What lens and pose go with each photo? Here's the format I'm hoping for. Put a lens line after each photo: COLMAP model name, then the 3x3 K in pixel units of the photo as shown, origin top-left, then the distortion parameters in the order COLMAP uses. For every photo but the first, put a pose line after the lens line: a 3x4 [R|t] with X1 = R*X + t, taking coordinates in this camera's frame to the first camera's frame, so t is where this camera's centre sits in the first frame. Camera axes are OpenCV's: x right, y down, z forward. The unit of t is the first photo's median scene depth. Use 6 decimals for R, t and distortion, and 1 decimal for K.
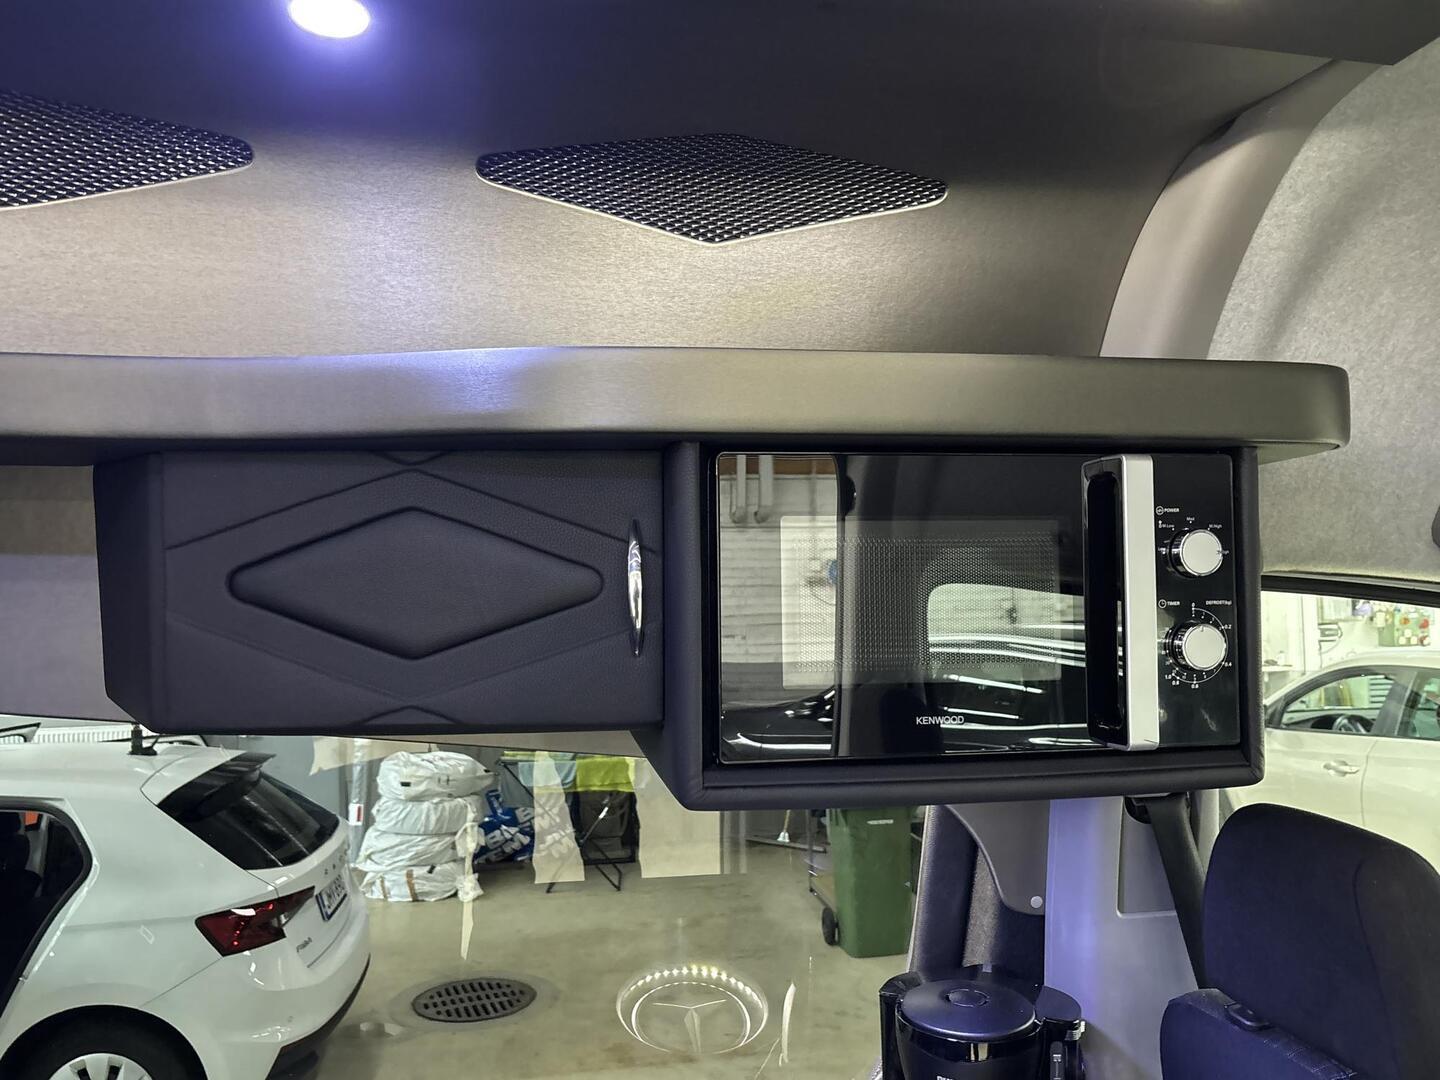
lens RADIAL K [[1140.4, 0, 701.7], [0, 1140.4, 536.7], [0, 0, 1]] dist [0.036330, -0.053825]
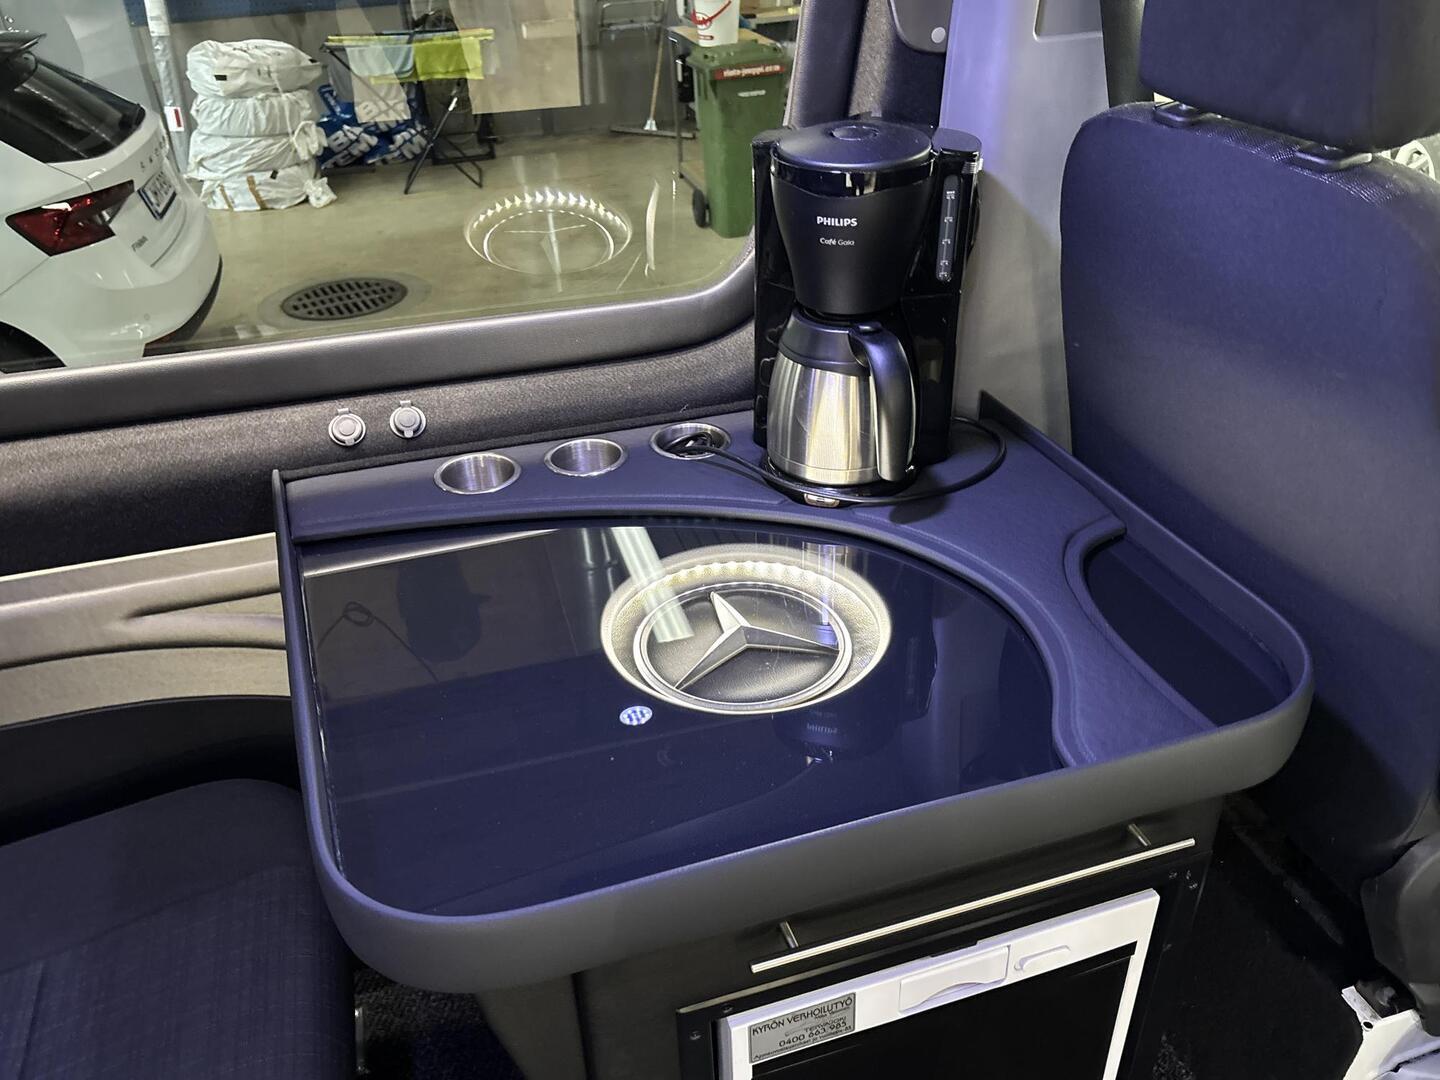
lens RADIAL K [[1140.4, 0, 701.7], [0, 1140.4, 536.7], [0, 0, 1]] dist [0.036330, -0.053825]
pose [[0.992867, -0.081213, 0.087287, 0.004483], [0.020080, 0.835571, 0.549015, 0.037904], [-0.117521, -0.543346, 0.831242, 0.030255]]
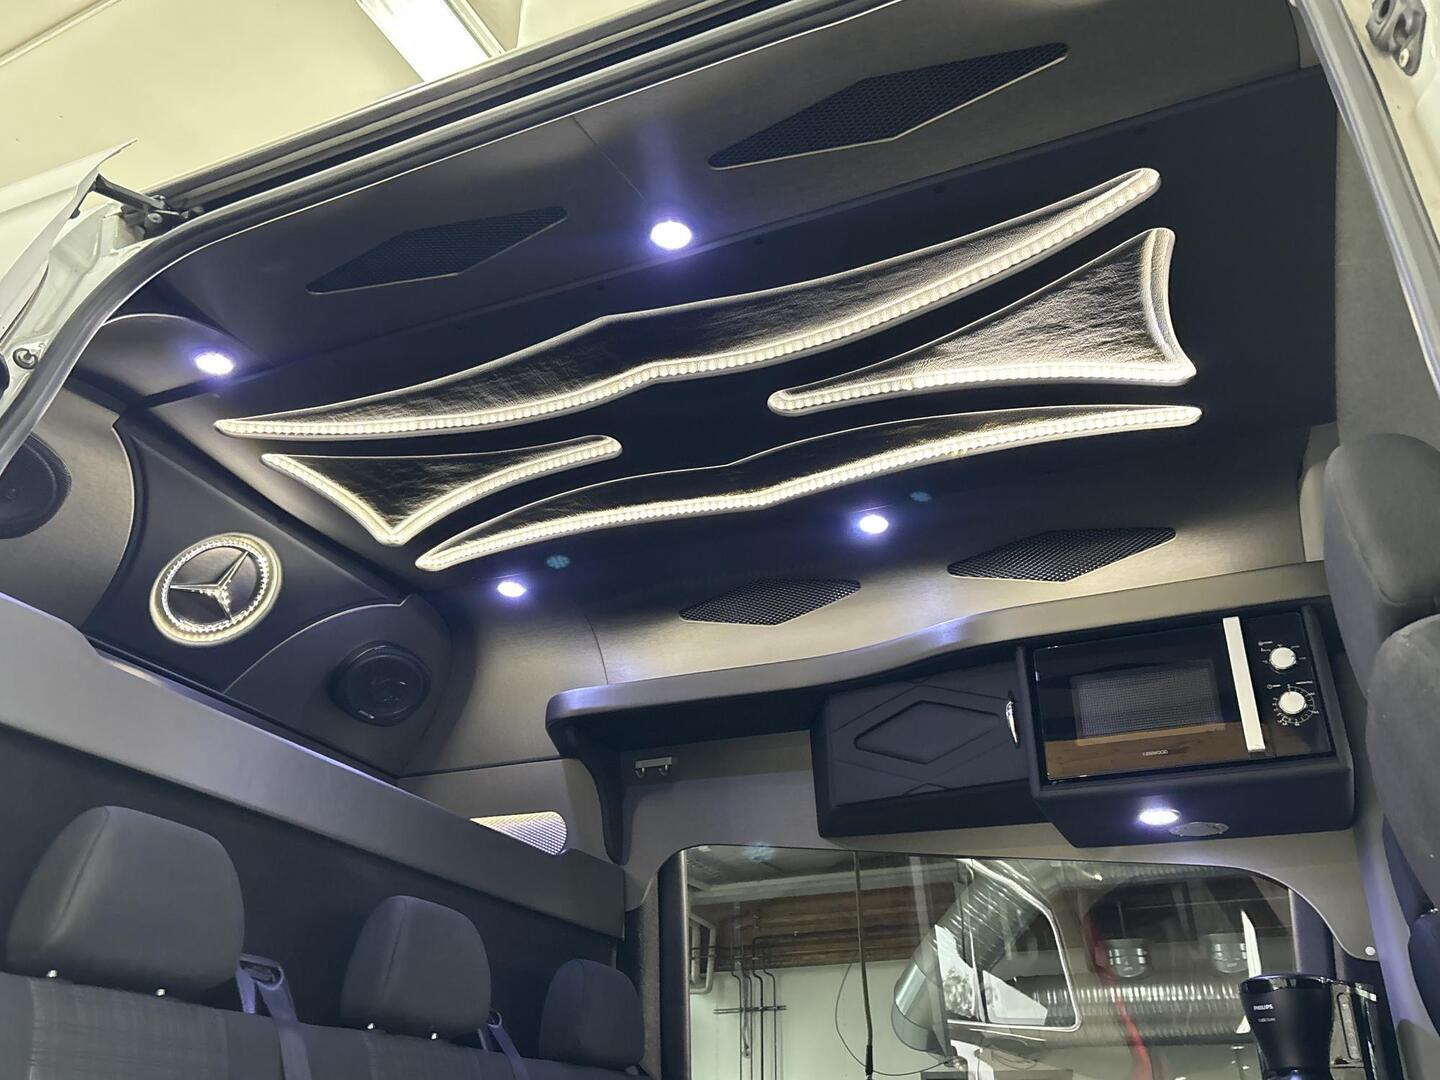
lens RADIAL K [[1204.7, 0, 712.5], [0, 1204.7, 535.1], [0, 0, 1]] dist [0.069999, -0.119275]
pose [[0.821645, -0.235990, -0.518854, 0.124434], [-0.018257, 0.898906, -0.437760, 0.124523], [0.569708, 0.369156, 0.734273, -0.195737]]
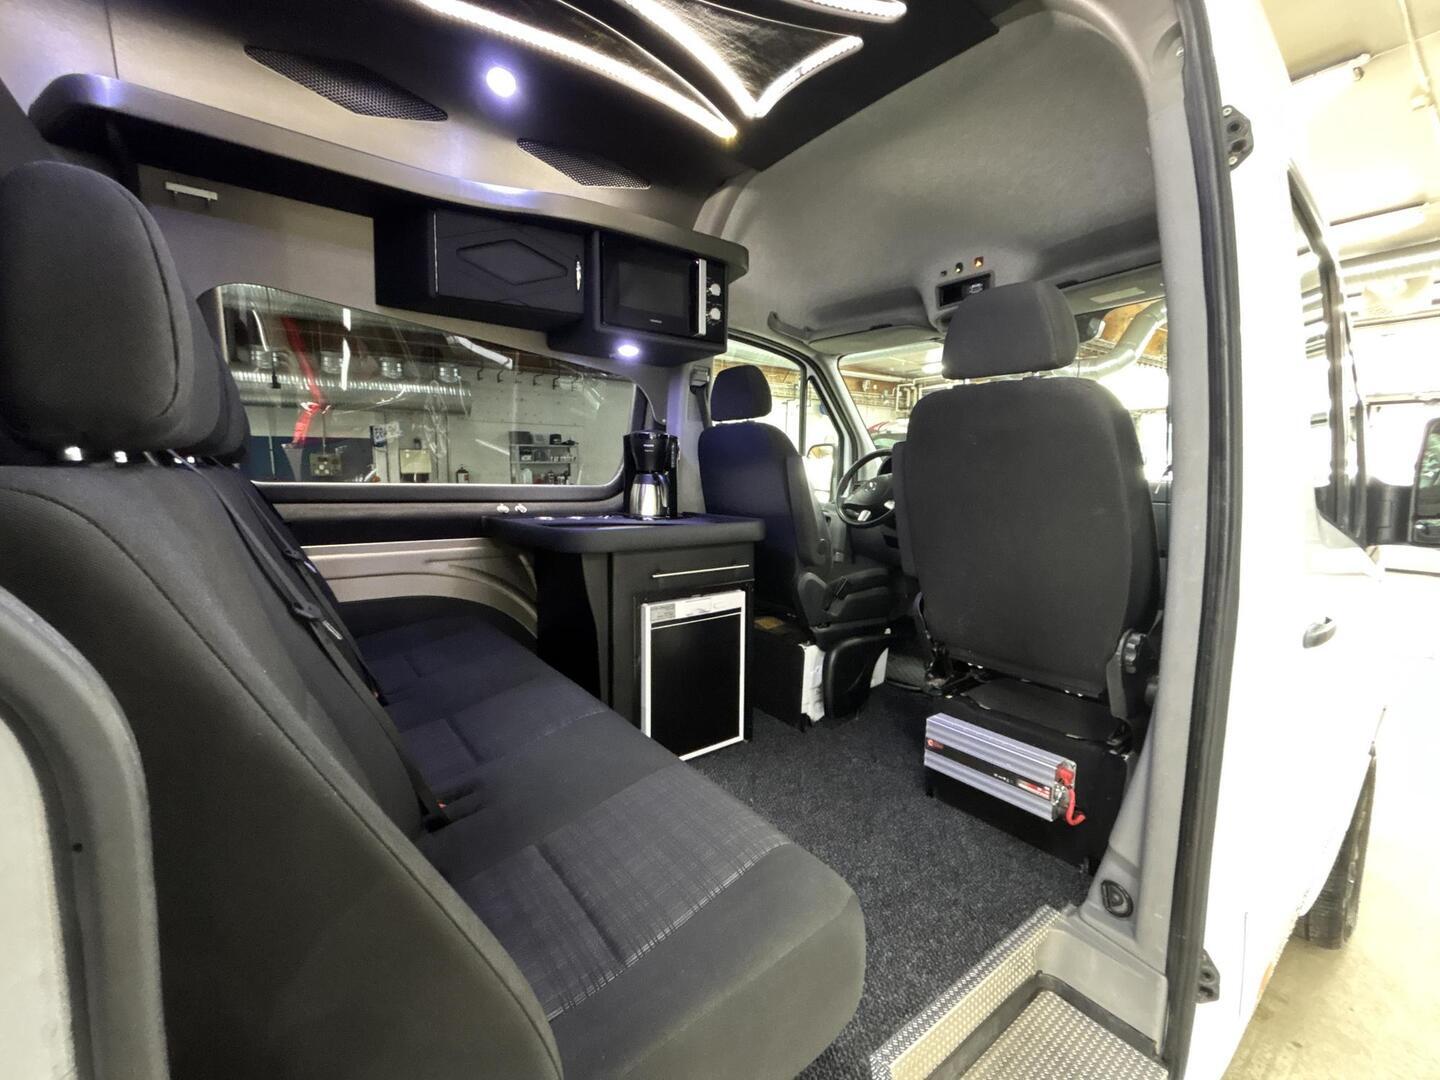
lens RADIAL K [[595.3, 0, 726.1], [0, 595.3, 538.4], [0, 0, 1]] dist [0.001978, -0.000111]
pose [[0.889353, -0.031755, 0.456117, -0.084990], [-0.034402, 0.990110, 0.136011, 0.097645], [-0.455925, -0.136653, 0.879465, -0.161856]]
